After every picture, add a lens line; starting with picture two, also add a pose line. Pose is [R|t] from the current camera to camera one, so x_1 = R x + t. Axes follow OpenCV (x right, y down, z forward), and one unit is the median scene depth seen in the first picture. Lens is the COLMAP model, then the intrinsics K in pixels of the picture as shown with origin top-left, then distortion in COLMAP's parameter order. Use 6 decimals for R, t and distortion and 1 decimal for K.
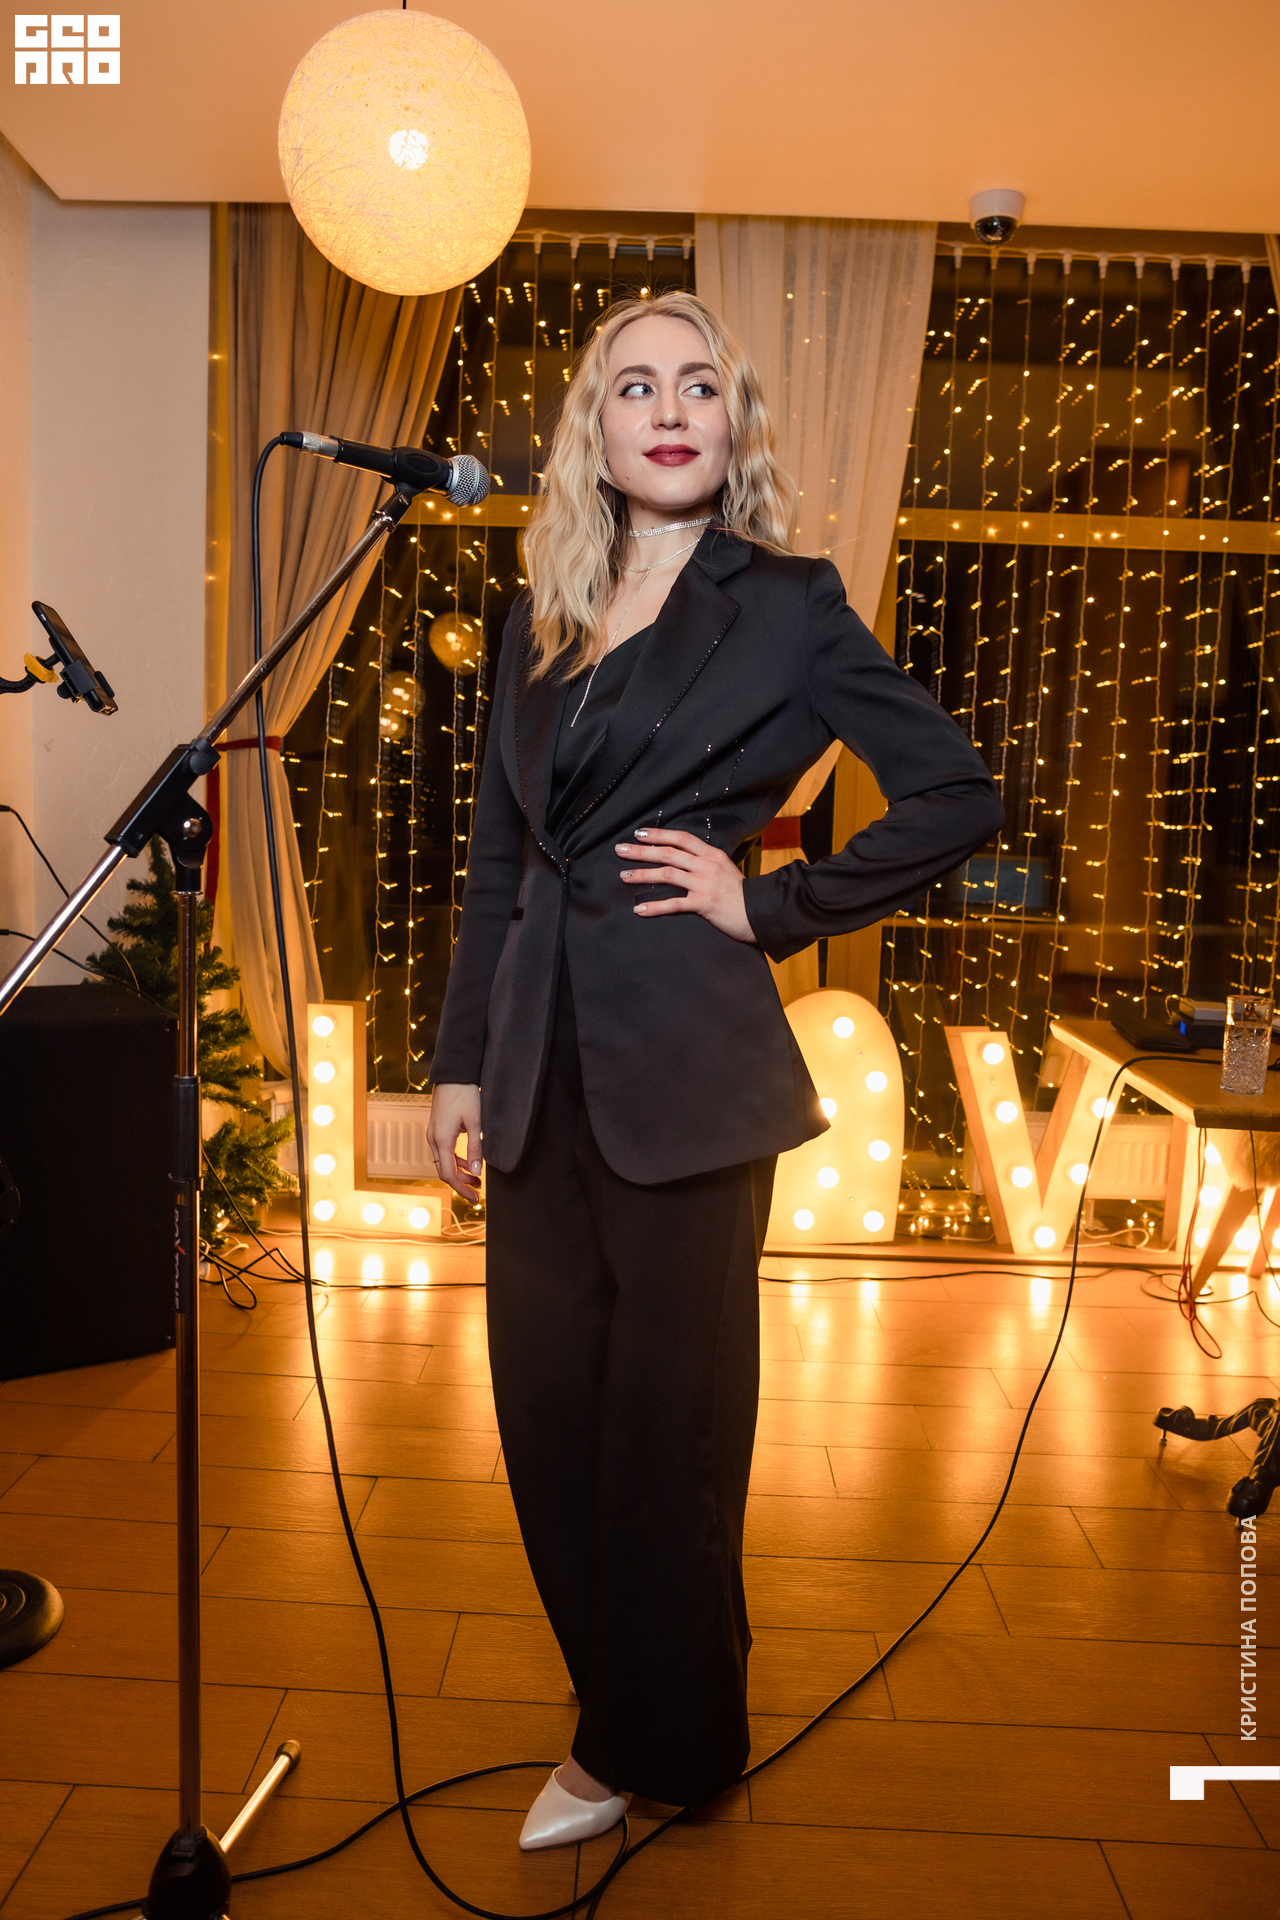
lens RADIAL K [[1513.3, 0, 631.1], [0, 1513.3, 962.4], [0, 0, 1]] dist [-0.083050, 0.066078]
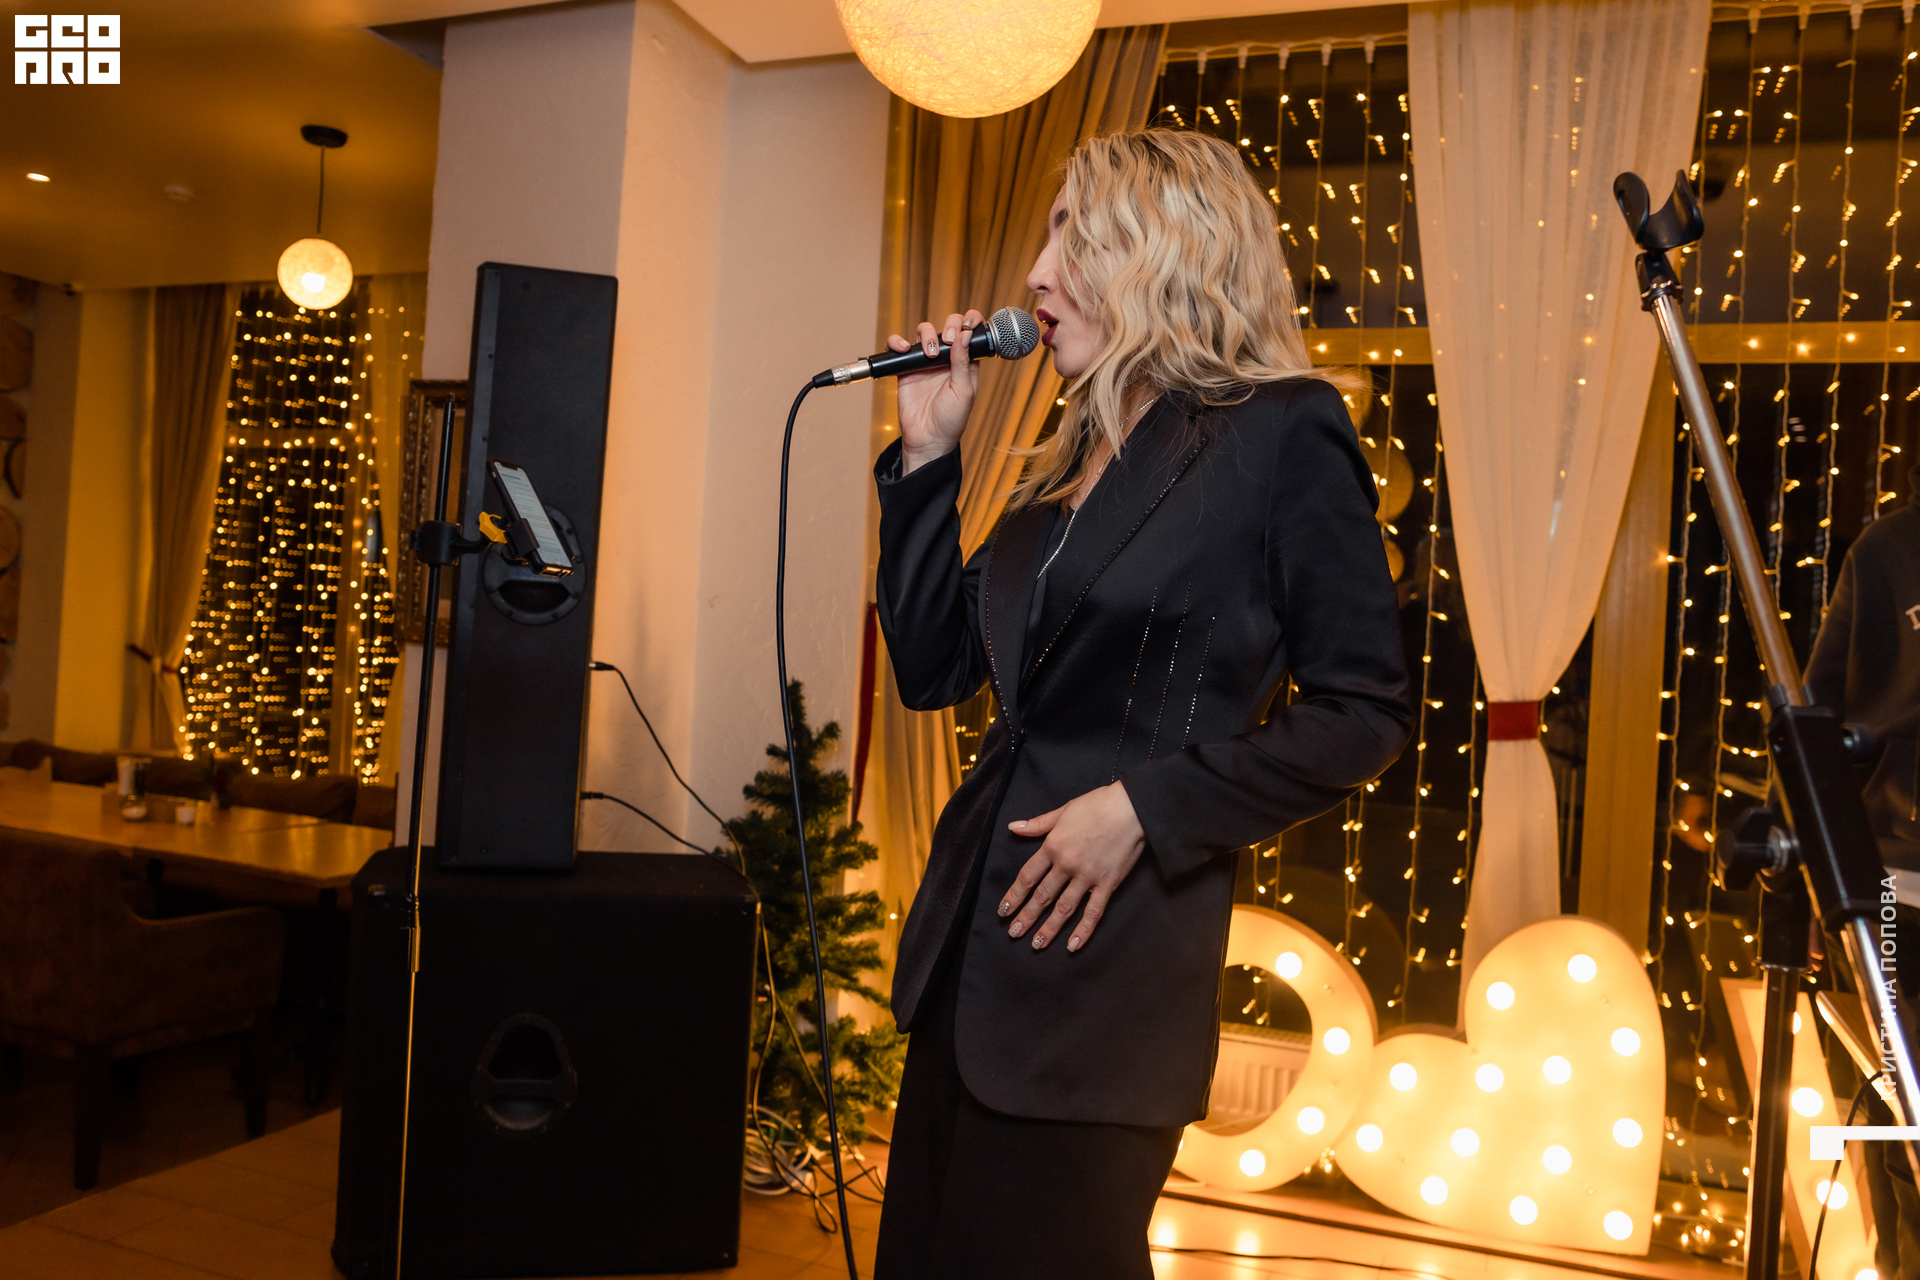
lens RADIAL K [[1613.6, 0, 943.5], [0, 1613.6, 633.1], [0, 0, 1]] dist [-0.087244, 0.083815]
pose [[0.934900, 0.016425, -0.354531, 0.116238], [-0.060198, 0.991793, -0.112794, -0.016309], [0.349769, 0.126793, 0.928216, 0.082589]]
